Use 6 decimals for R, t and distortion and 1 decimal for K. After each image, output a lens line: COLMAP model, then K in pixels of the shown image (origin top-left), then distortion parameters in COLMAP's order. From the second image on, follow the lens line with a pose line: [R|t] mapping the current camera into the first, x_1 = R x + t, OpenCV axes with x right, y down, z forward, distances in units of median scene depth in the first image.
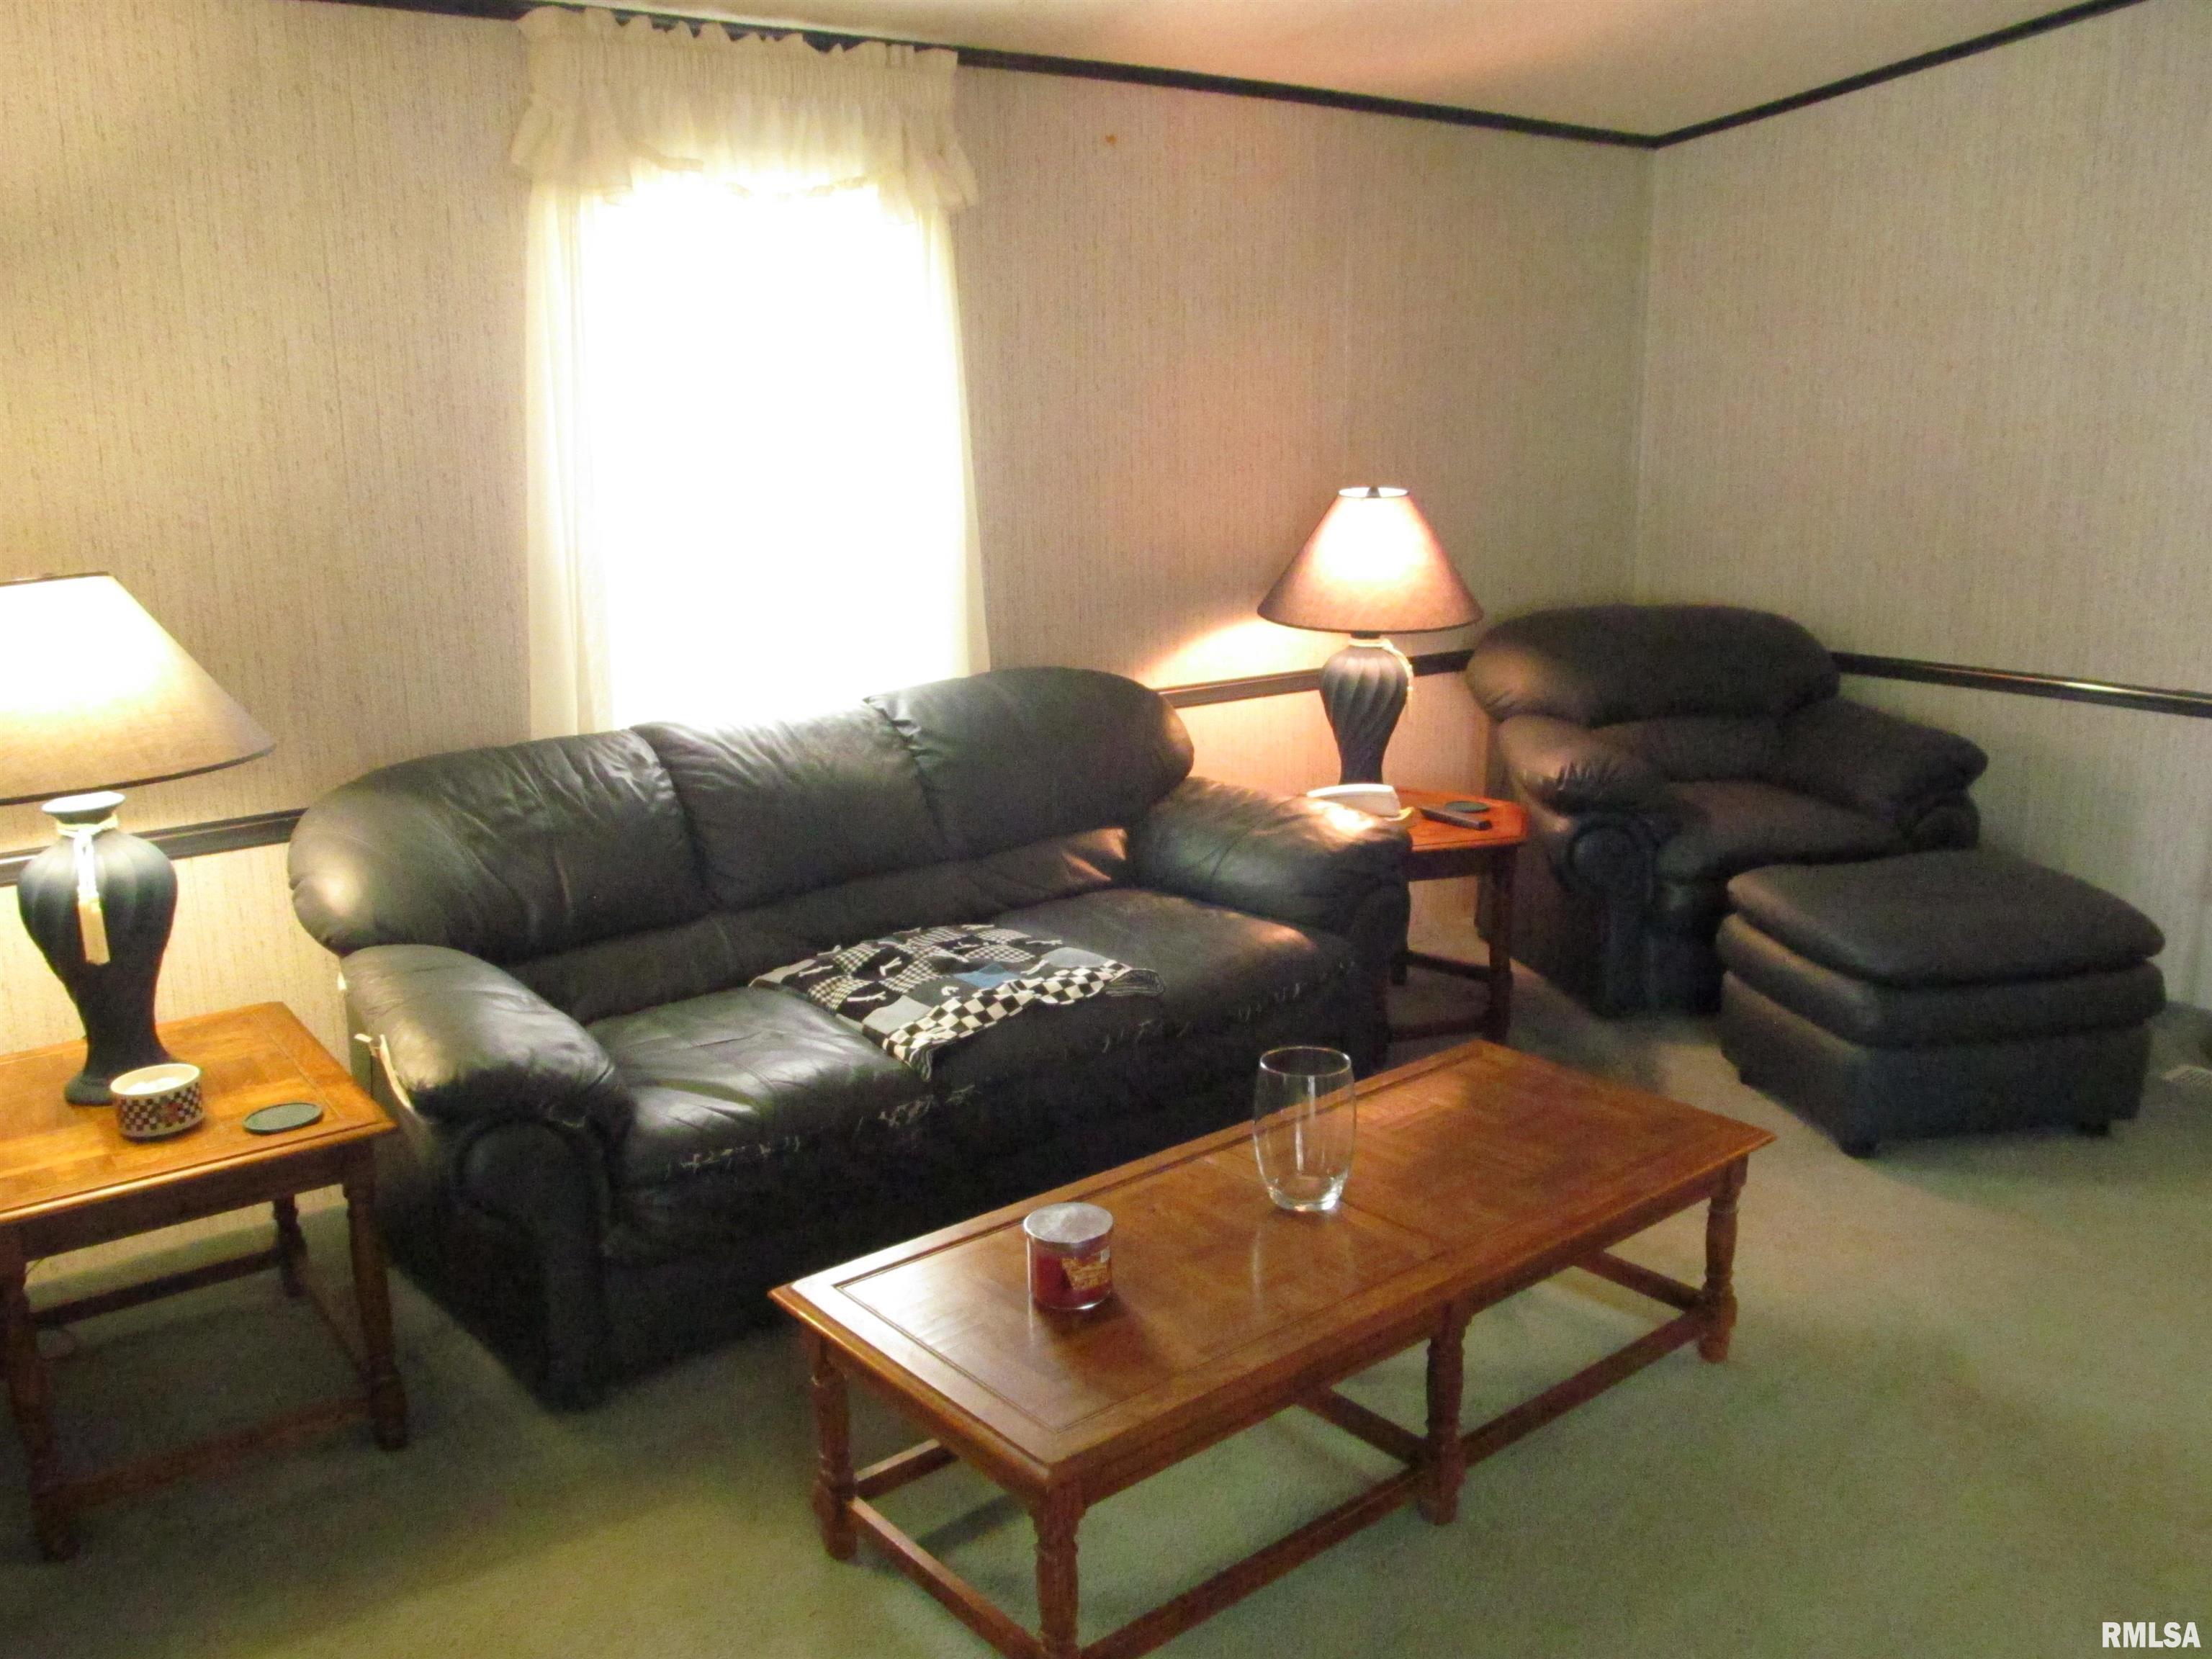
lens RADIAL K [[1843.7, 0, 1106.0], [0, 1843.7, 829.5], [0, 0, 1]] dist [-0.101109, 0.001517]
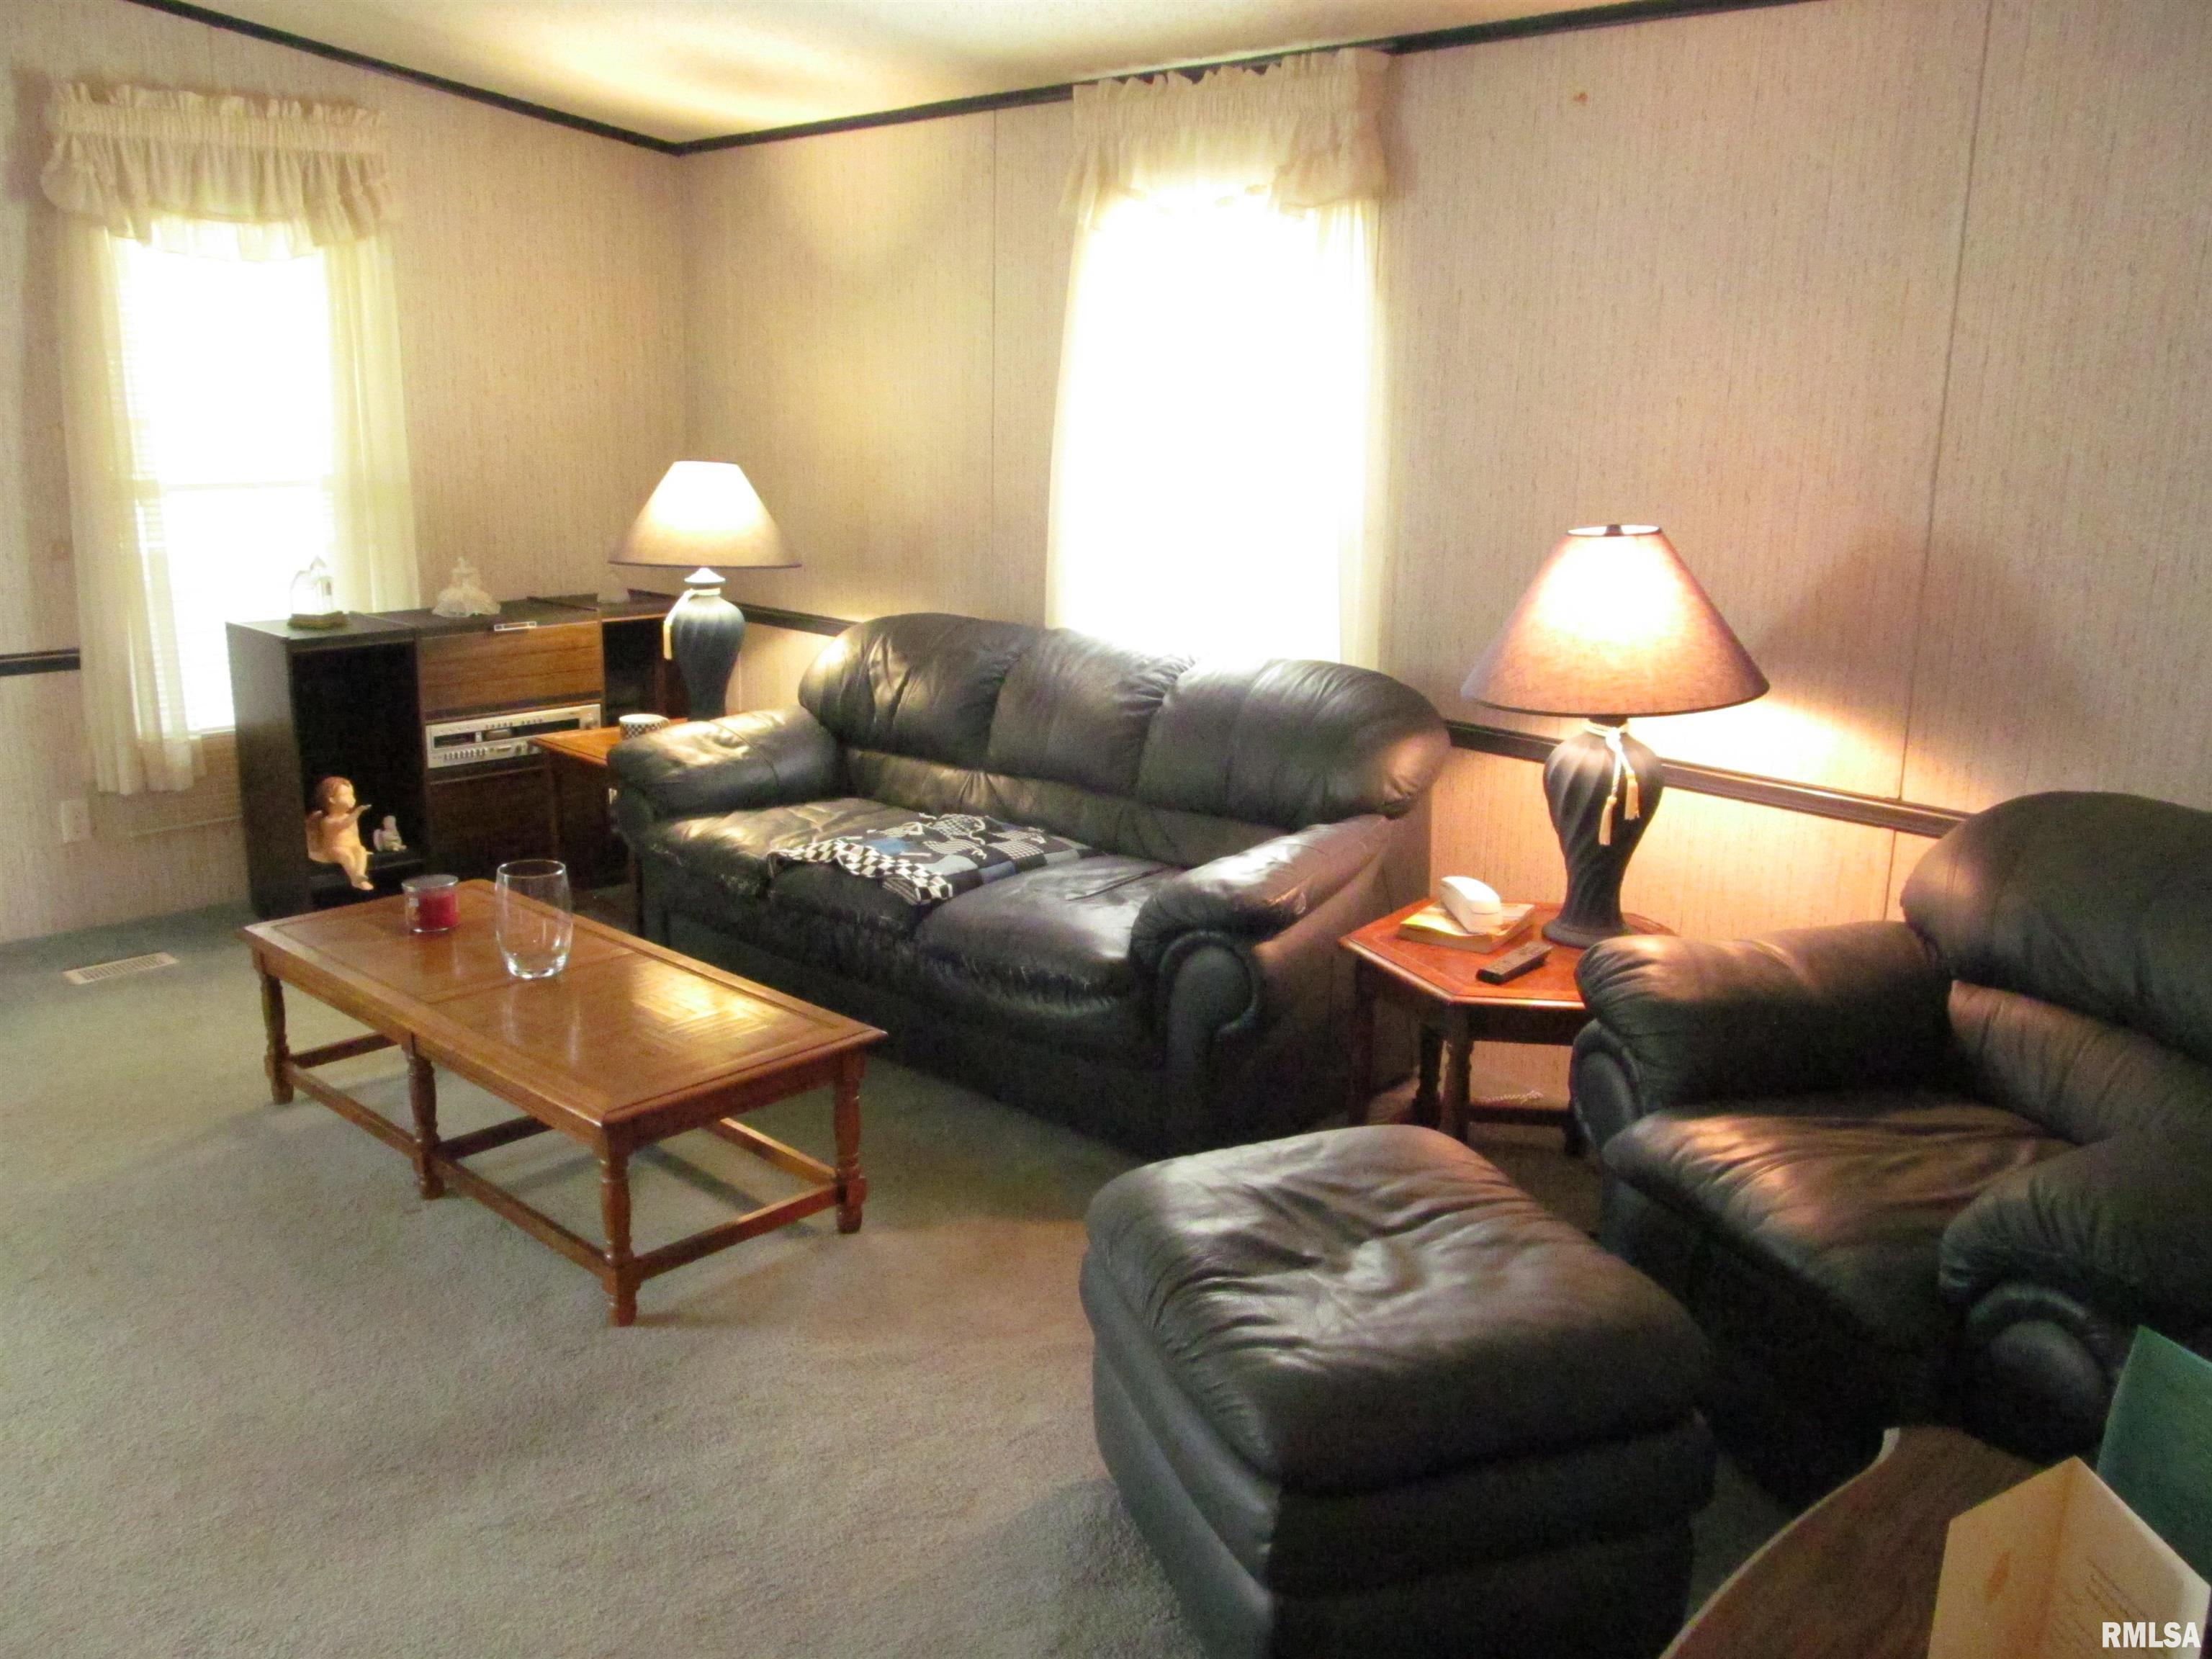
lens RADIAL K [[1839.2, 0, 1103.9], [0, 1839.2, 774.2], [0, 0, 1]] dist [-0.005877, -0.000950]
pose [[0.135578, 0.221287, -0.965738, 0.999913], [-0.248935, 0.951078, 0.182980, -0.198833], [0.958984, 0.215598, 0.184032, 0.776275]]
